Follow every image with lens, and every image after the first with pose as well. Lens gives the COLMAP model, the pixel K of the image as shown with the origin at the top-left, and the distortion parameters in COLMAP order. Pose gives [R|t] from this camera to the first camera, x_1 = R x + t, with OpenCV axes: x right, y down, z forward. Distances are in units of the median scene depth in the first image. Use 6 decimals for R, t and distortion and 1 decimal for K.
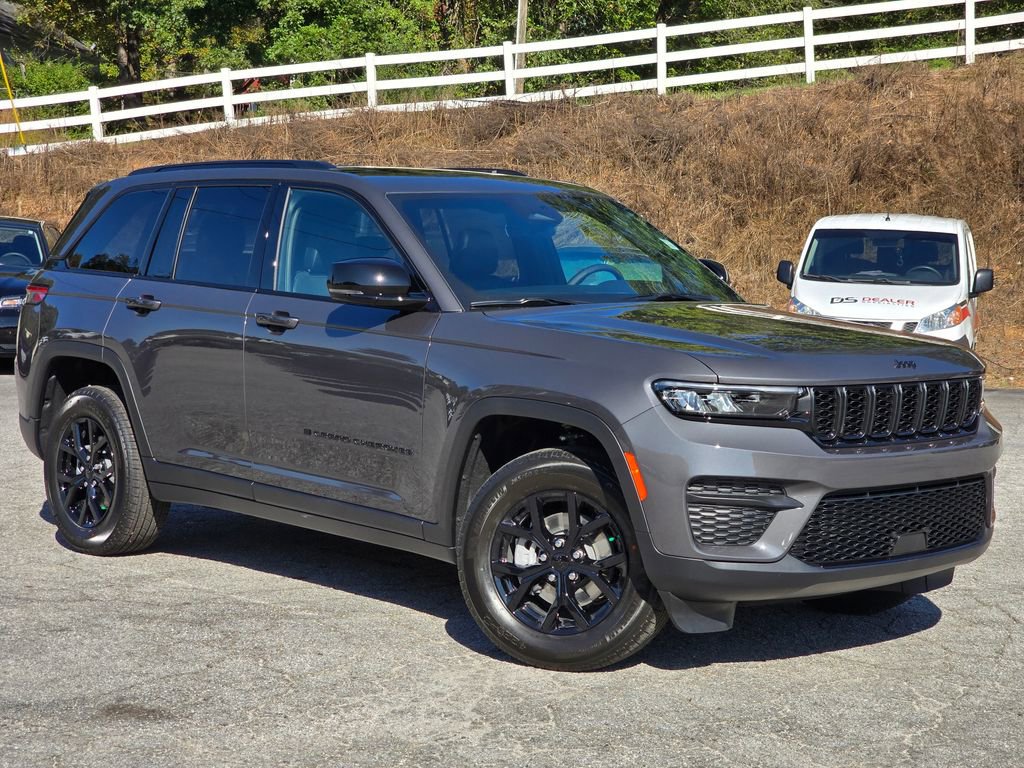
lens RADIAL K [[1956.5, 0, 542.4], [0, 1956.5, 381.3], [0, 0, 1]] dist [-0.032582, 1.000011]
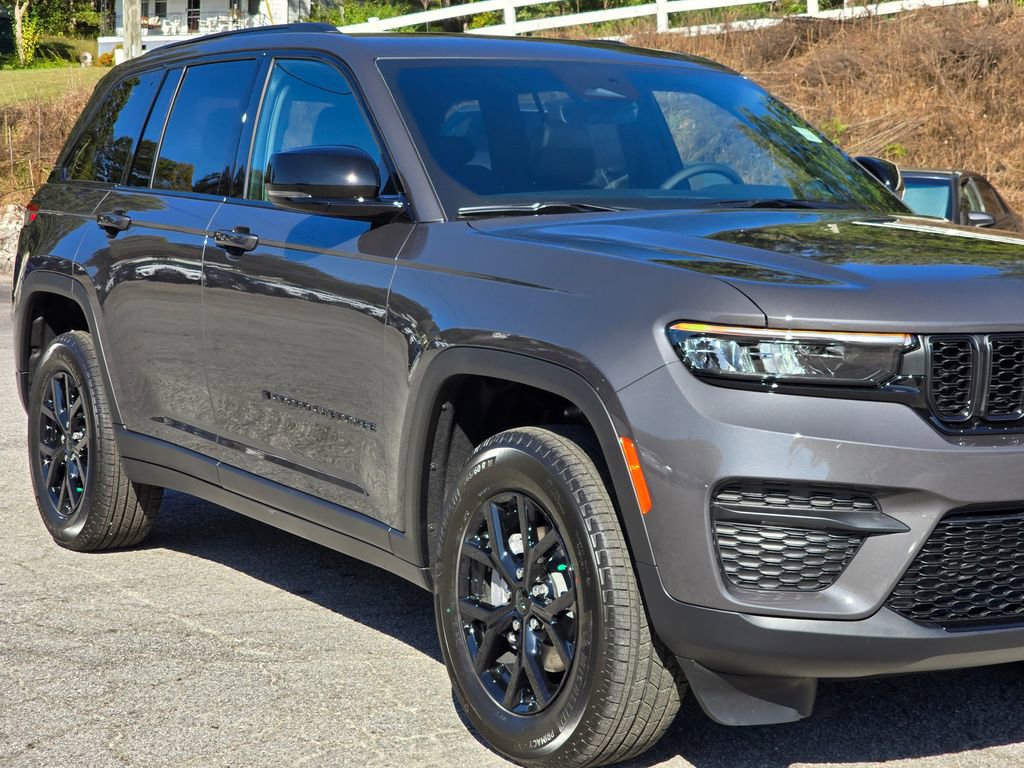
lens RADIAL K [[1953.3, 0, 583.5], [0, 1953.3, 309.3], [0, 0, 1]] dist [0.338635, -1.932739]
pose [[0.986554, 0.002822, -0.163413, 0.129650], [-0.004450, 0.999944, -0.009598, 0.001165], [0.163377, 0.010196, 0.986511, 0.361490]]
